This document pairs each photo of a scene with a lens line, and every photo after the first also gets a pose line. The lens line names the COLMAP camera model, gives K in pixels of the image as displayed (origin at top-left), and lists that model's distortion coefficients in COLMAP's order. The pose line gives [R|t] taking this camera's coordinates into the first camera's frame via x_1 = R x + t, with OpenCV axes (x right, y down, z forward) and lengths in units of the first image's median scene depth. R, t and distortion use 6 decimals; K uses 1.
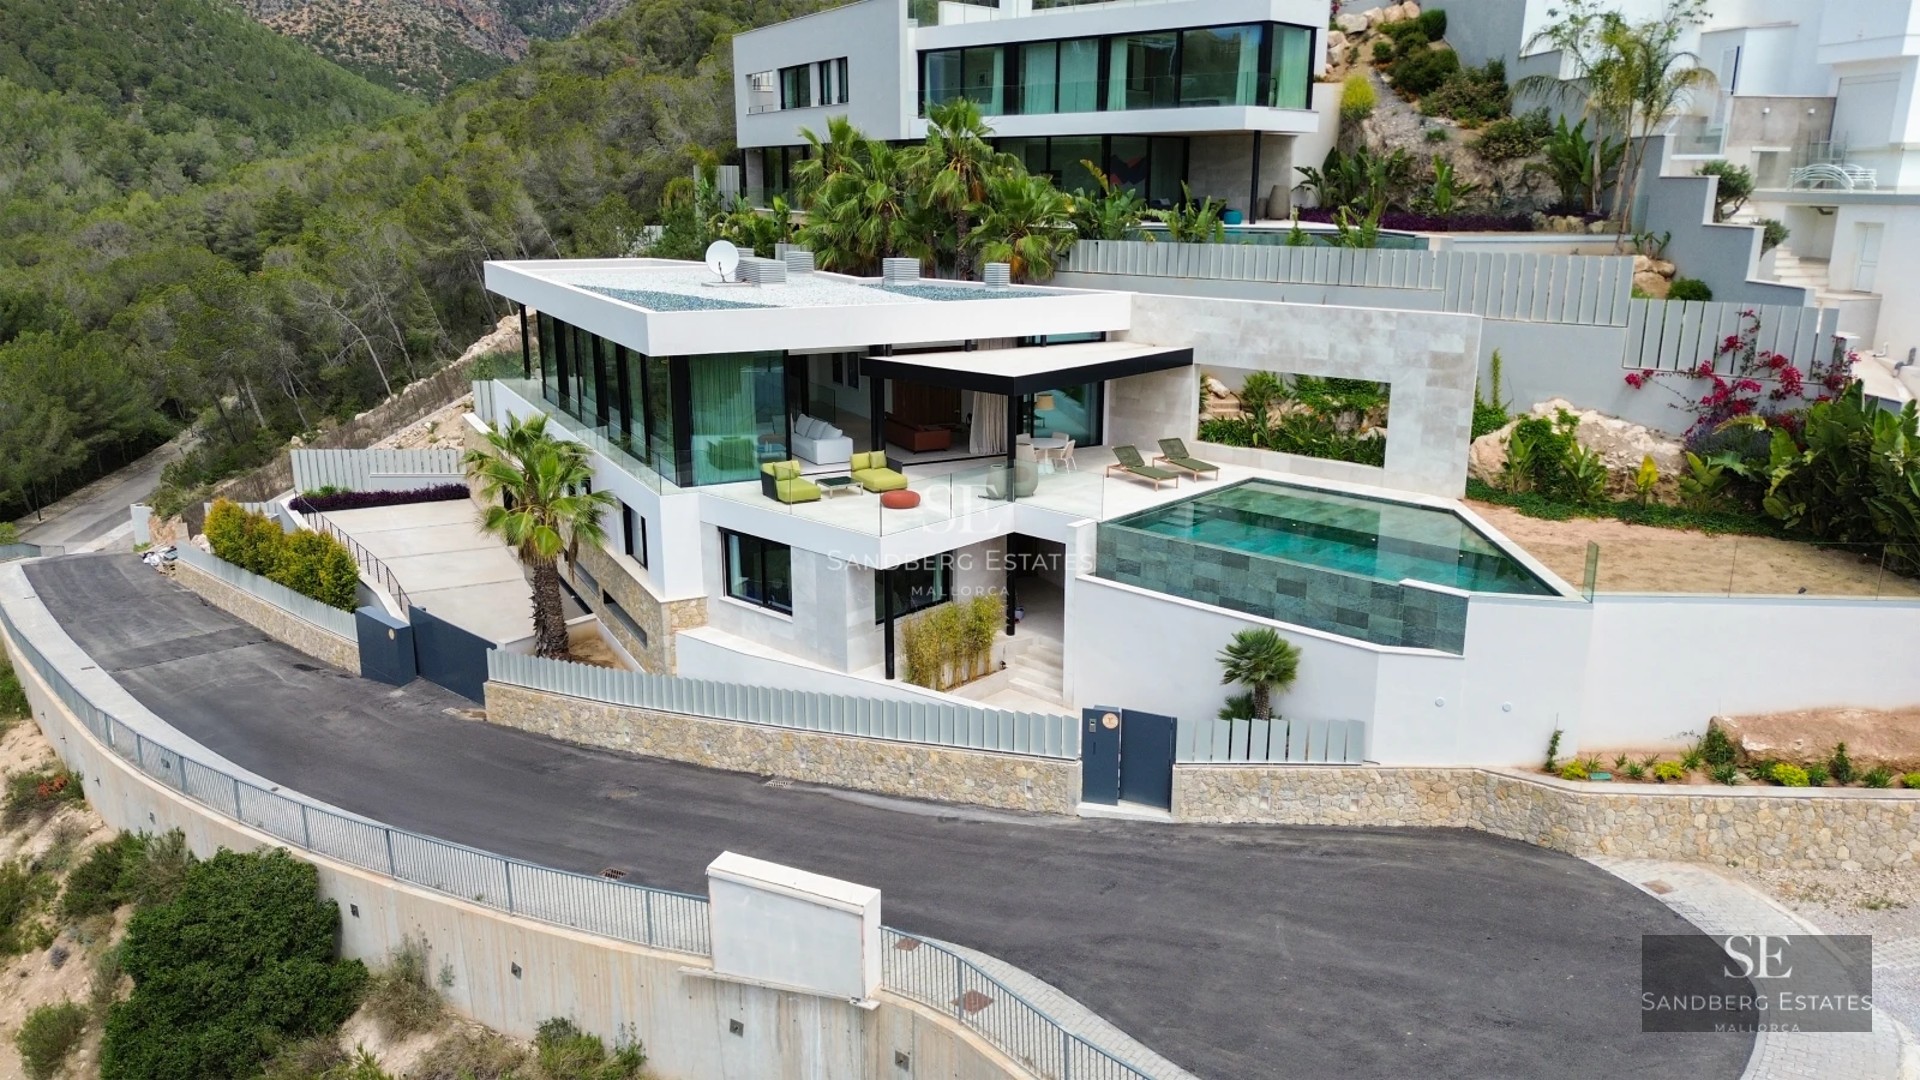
lens RADIAL K [[1327.0, 0, 960.0], [0, 1327.0, 540.0], [0, 0, 1]] dist [0.014593, 0.001995]
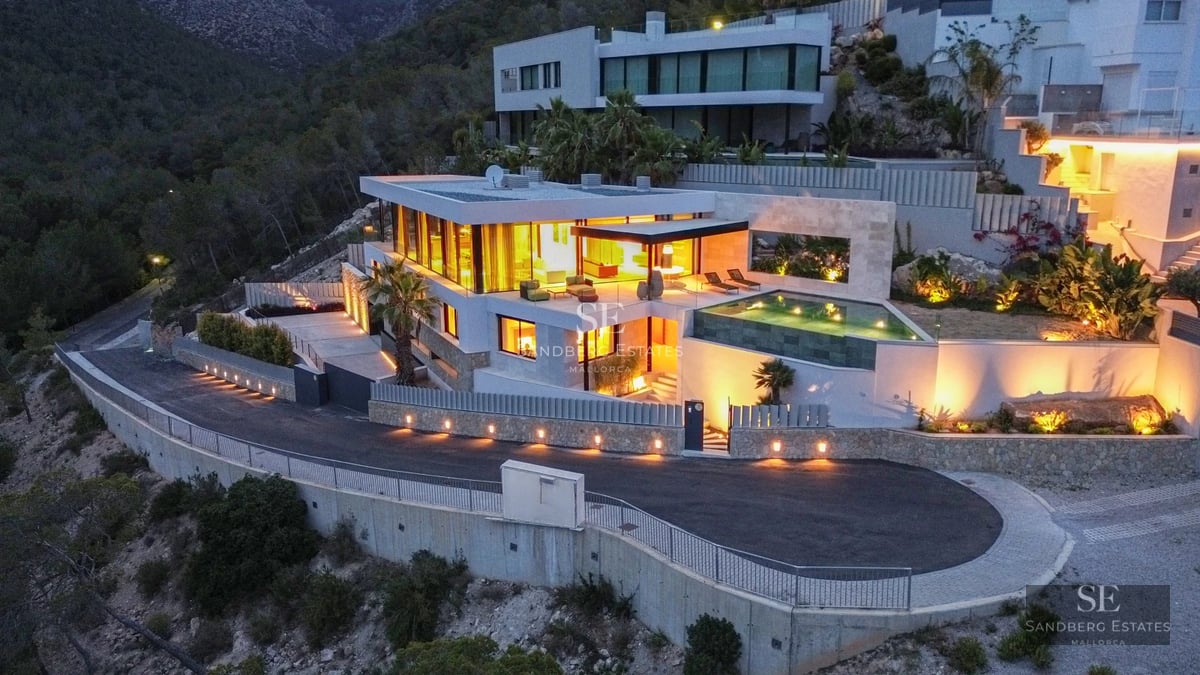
lens RADIAL K [[855.8, 0, 601.2], [0, 855.8, 321.7], [0, 0, 1]] dist [-0.002193, 0.051195]
pose [[0.999633, 0.000340, -0.027082, 0.001588], [-0.001363, 0.999286, -0.037756, 0.038718], [0.027049, 0.037779, 0.998920, -0.184452]]
